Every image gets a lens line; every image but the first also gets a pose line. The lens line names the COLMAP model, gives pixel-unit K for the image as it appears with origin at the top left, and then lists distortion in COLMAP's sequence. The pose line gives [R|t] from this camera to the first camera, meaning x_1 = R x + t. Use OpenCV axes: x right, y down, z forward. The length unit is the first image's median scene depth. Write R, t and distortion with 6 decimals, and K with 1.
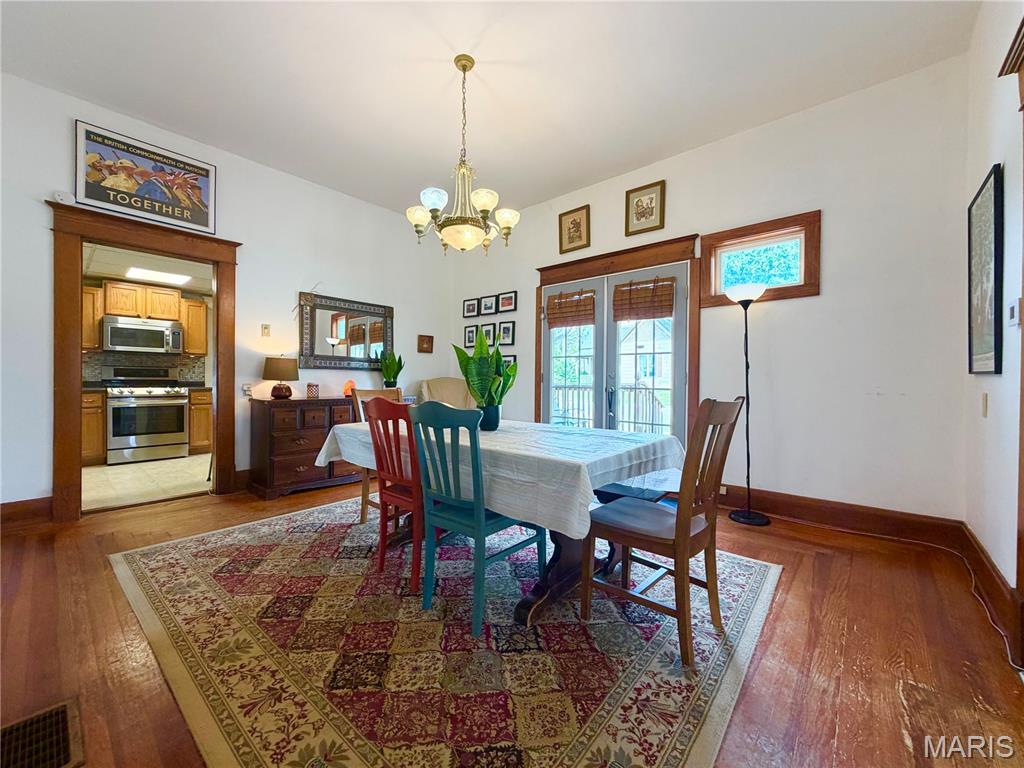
lens RADIAL K [[407.0, 0, 510.3], [0, 407.0, 382.8], [0, 0, 1]] dist [-0.002077, -0.000296]
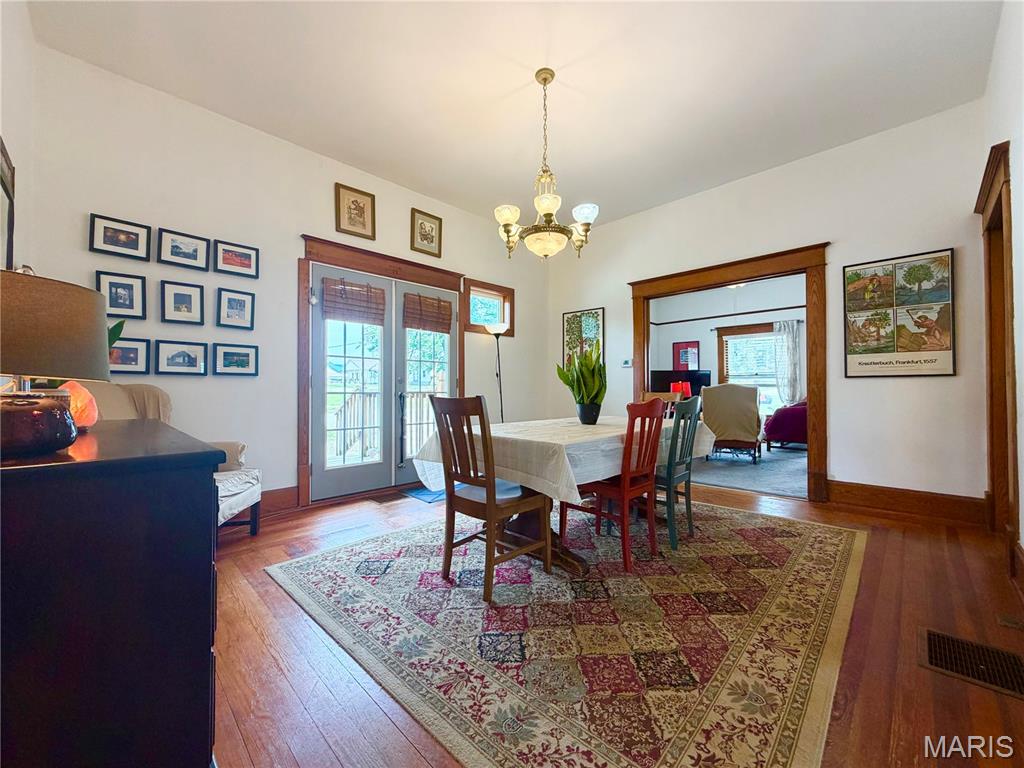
lens RADIAL K [[407.0, 0, 508.7], [0, 407.0, 382.5], [0, 0, 1]] dist [-0.002077, -0.000296]
pose [[0.069668, 0.011216, 0.997507, -0.783989], [0.008082, 0.999898, -0.011808, 0.001543], [-0.997537, 0.008885, 0.069570, 0.705456]]
